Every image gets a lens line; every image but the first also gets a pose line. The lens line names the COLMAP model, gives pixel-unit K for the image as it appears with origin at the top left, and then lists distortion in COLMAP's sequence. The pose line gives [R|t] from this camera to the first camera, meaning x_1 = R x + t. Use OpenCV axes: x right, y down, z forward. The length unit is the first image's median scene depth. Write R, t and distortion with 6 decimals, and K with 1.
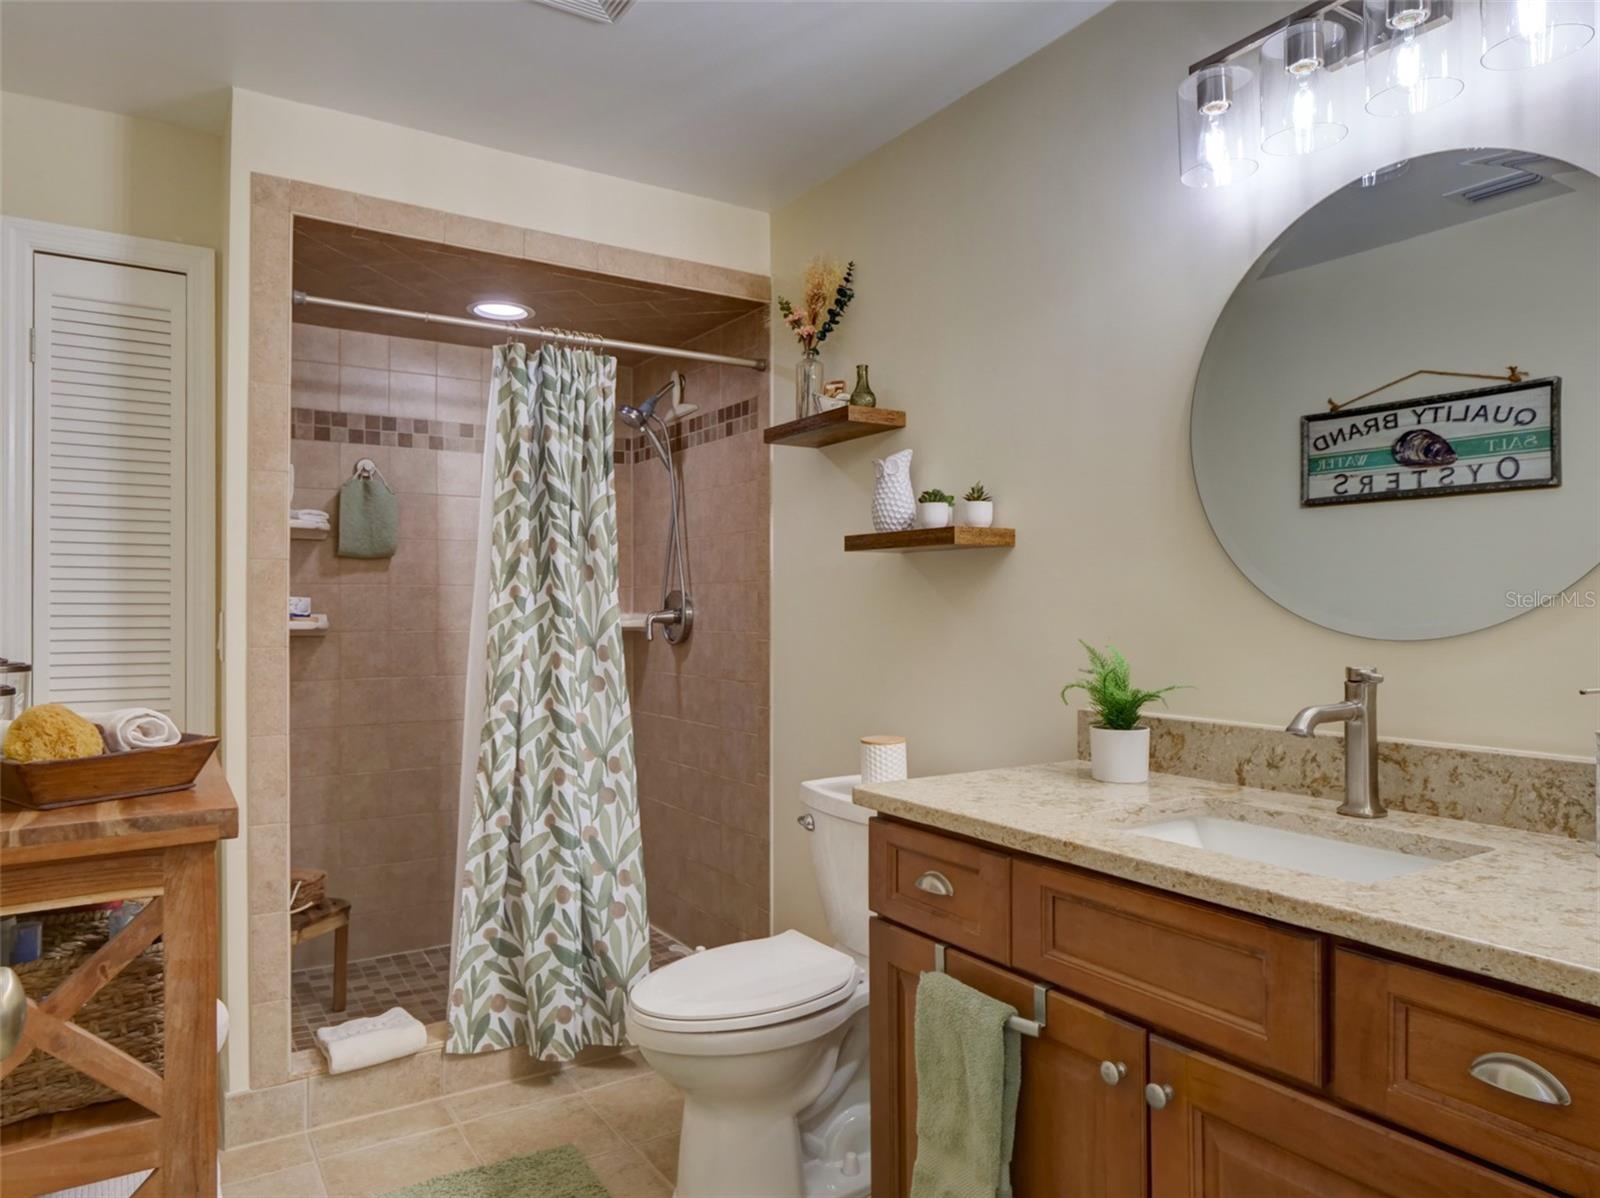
lens RADIAL K [[1019.7, 0, 800.0], [0, 1019.7, 599.0], [0, 0, 1]] dist [0.002198, 0.000945]
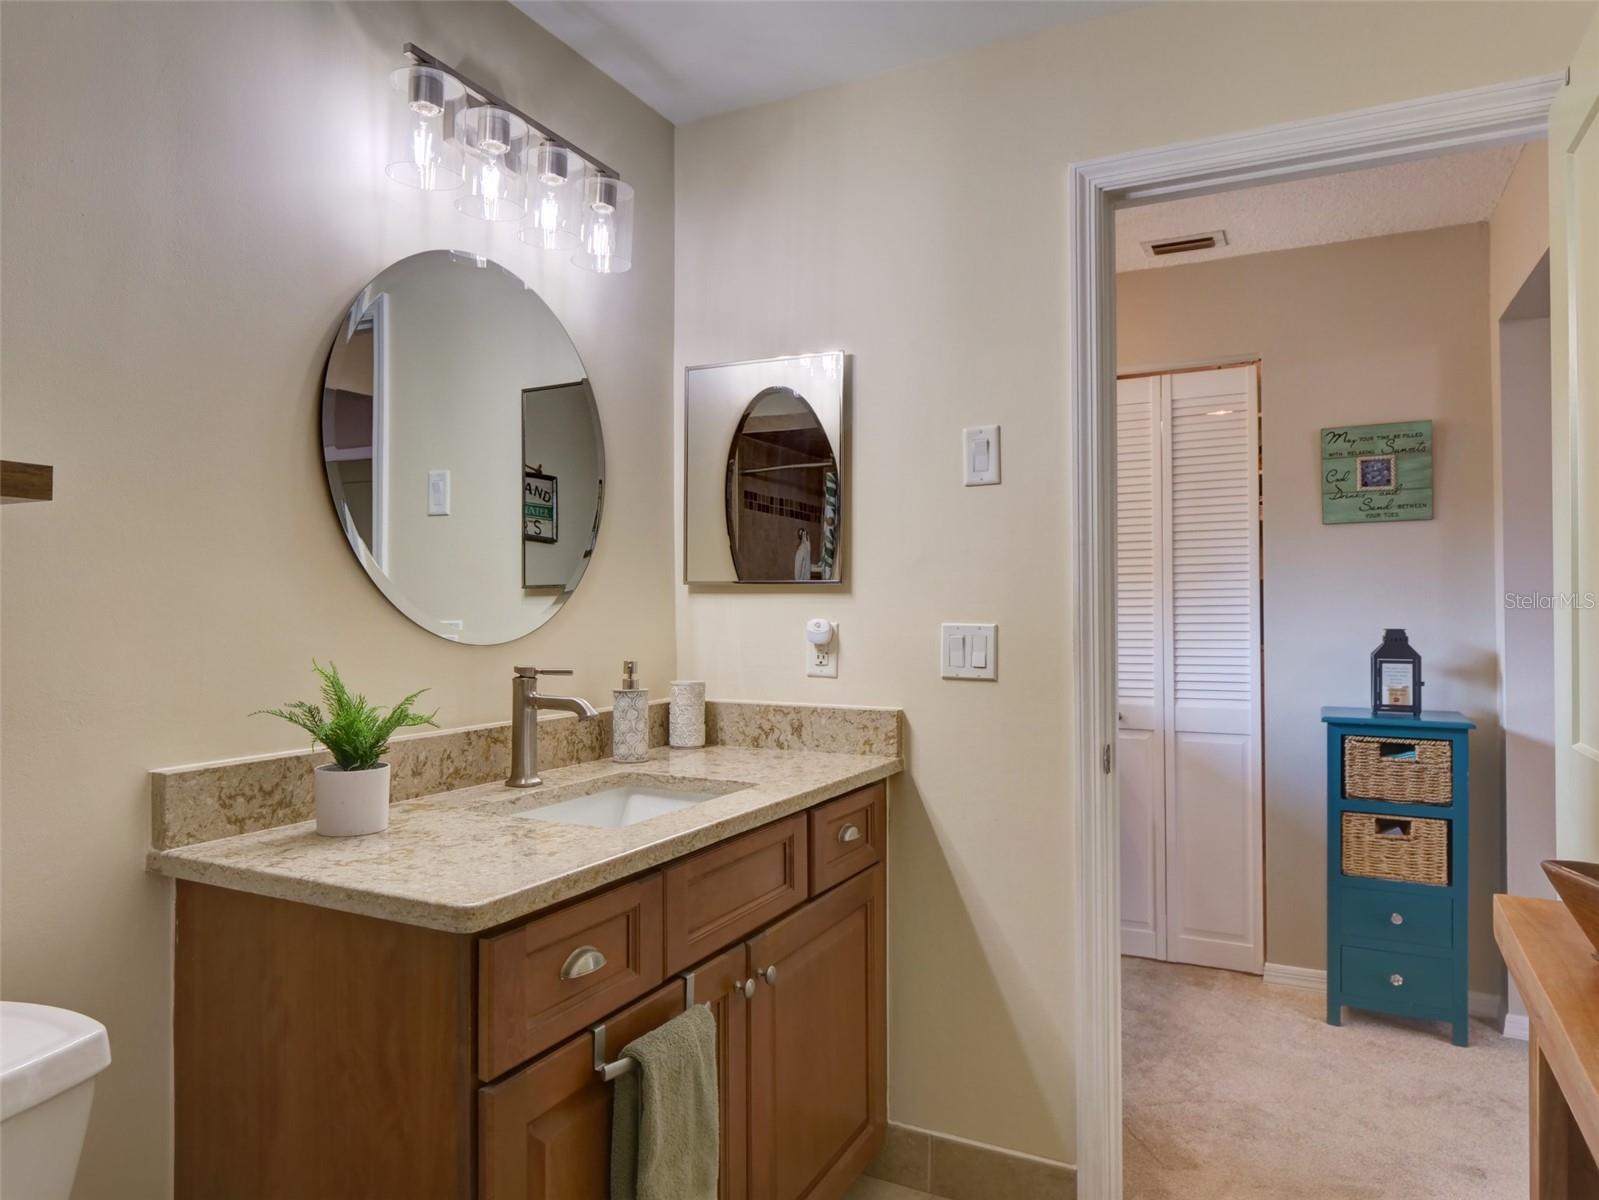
lens RADIAL K [[1019.1, 0, 799.5], [0, 1019.1, 600.0], [0, 0, 1]] dist [0.002198, 0.000945]
pose [[-0.502411, 0.011312, 0.864555, -0.651206], [-0.007348, 0.999822, -0.017352, 0.004605], [-0.864598, -0.015071, -0.502238, 1.252346]]
